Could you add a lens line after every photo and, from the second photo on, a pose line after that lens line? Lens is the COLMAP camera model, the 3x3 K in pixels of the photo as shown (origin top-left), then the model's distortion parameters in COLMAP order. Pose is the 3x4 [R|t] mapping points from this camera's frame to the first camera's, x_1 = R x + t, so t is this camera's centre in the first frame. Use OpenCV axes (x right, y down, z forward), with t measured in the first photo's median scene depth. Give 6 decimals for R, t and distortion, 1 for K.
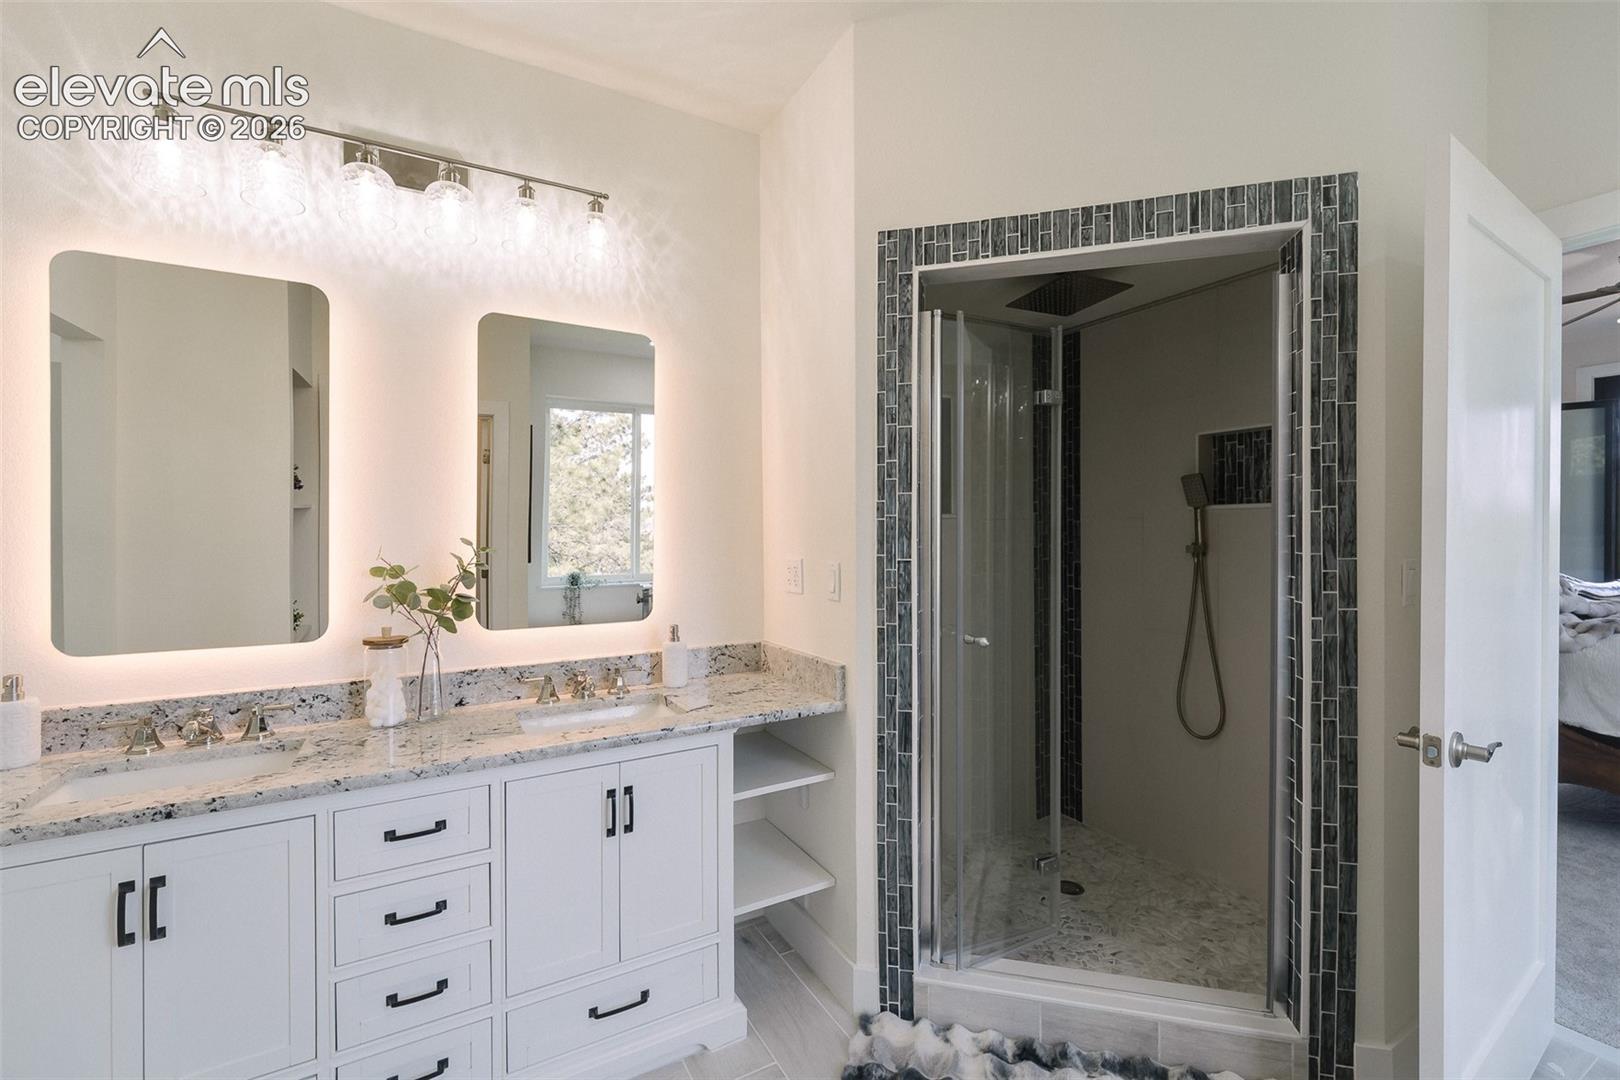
lens RADIAL K [[659.7, 0, 812.6], [0, 659.7, 564.7], [0, 0, 1]] dist [-0.025468, -0.000377]
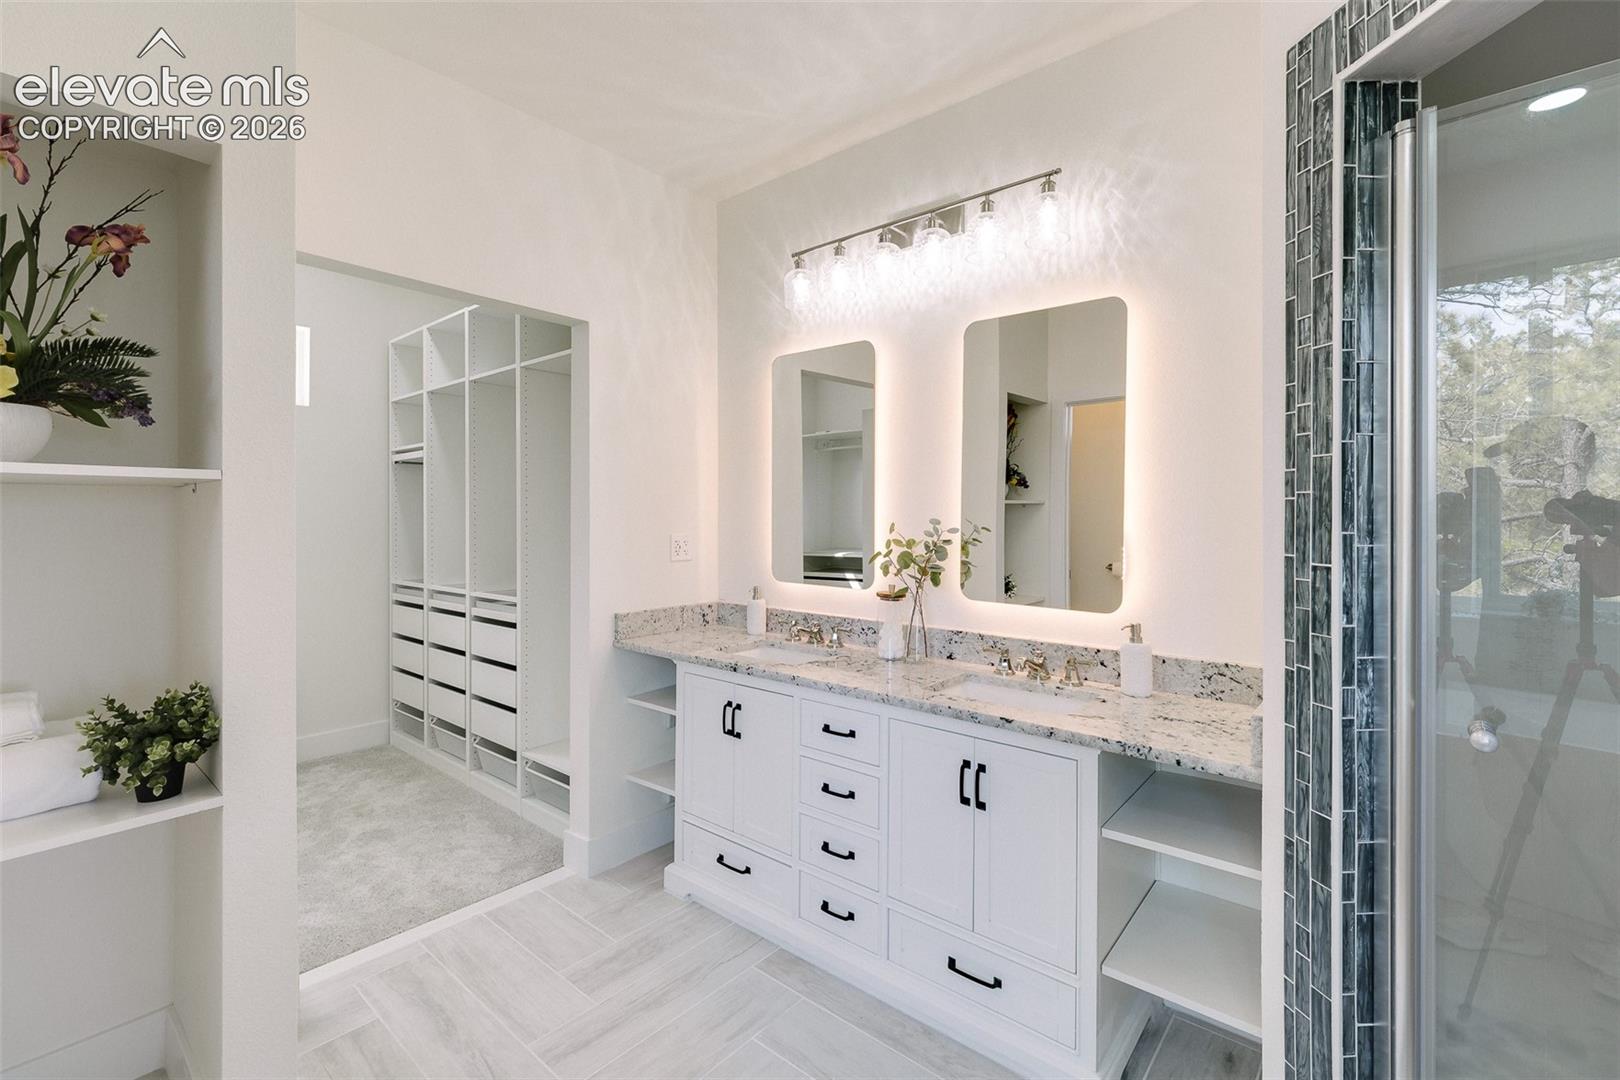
lens RADIAL K [[695.2, 0, 810.7], [0, 695.2, 528.8], [0, 0, 1]] dist [0.003239, -0.000641]
pose [[0.337469, 0.029121, -0.940886, 0.578466], [-0.052358, 0.998555, 0.012127, -0.023753], [0.939880, 0.045171, 0.338506, 0.336784]]
